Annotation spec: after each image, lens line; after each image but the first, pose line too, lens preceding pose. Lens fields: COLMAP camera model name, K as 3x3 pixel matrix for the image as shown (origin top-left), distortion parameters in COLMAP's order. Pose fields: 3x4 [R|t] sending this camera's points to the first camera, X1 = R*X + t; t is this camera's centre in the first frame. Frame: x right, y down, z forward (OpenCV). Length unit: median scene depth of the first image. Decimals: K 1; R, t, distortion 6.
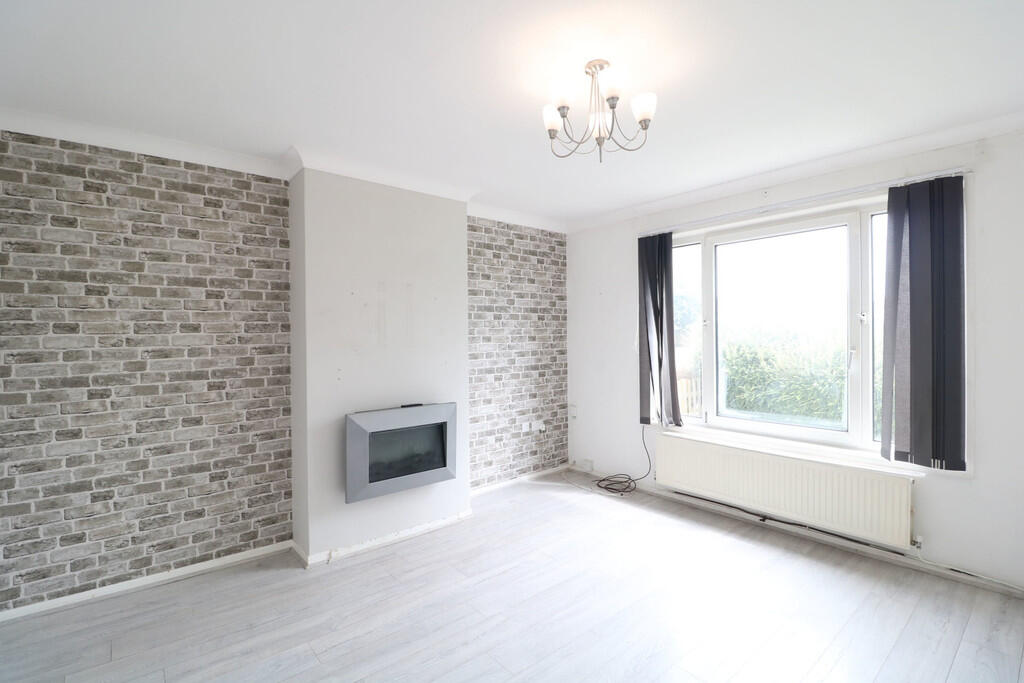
lens RADIAL K [[478.9, 0, 512.6], [0, 478.9, 336.1], [0, 0, 1]] dist [0.001485, -0.015008]
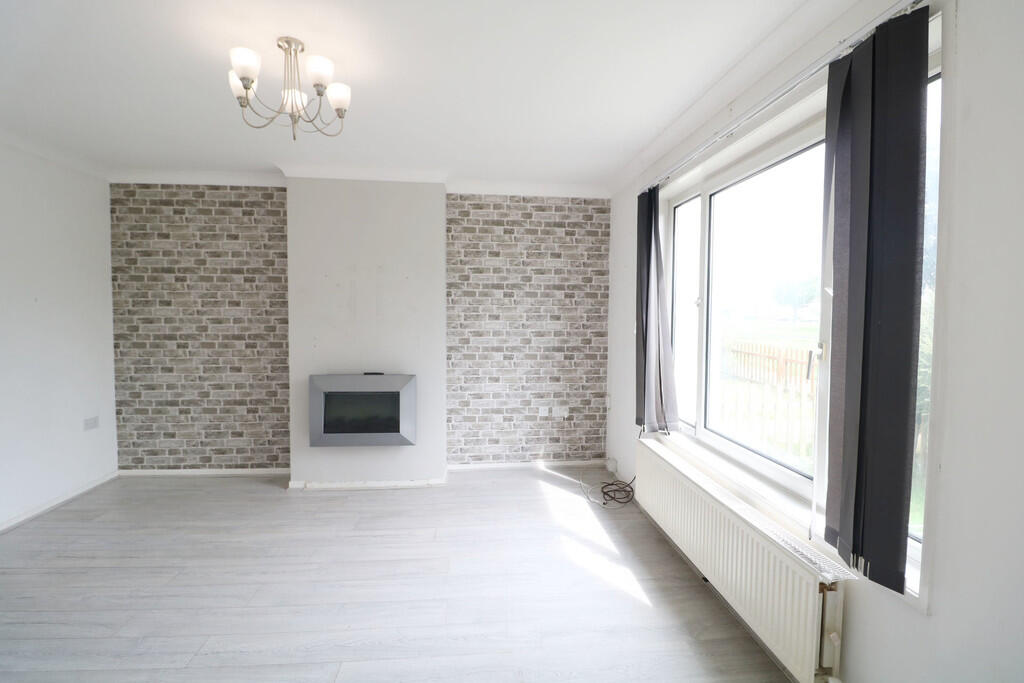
lens RADIAL K [[466.3, 0, 511.3], [0, 466.3, 336.1], [0, 0, 1]] dist [-0.000348, -0.014820]
pose [[0.817459, 0.038899, -0.574672, 0.678636], [-0.018111, 0.998959, 0.041858, 0.005864], [0.575702, -0.023809, 0.817313, 0.290866]]
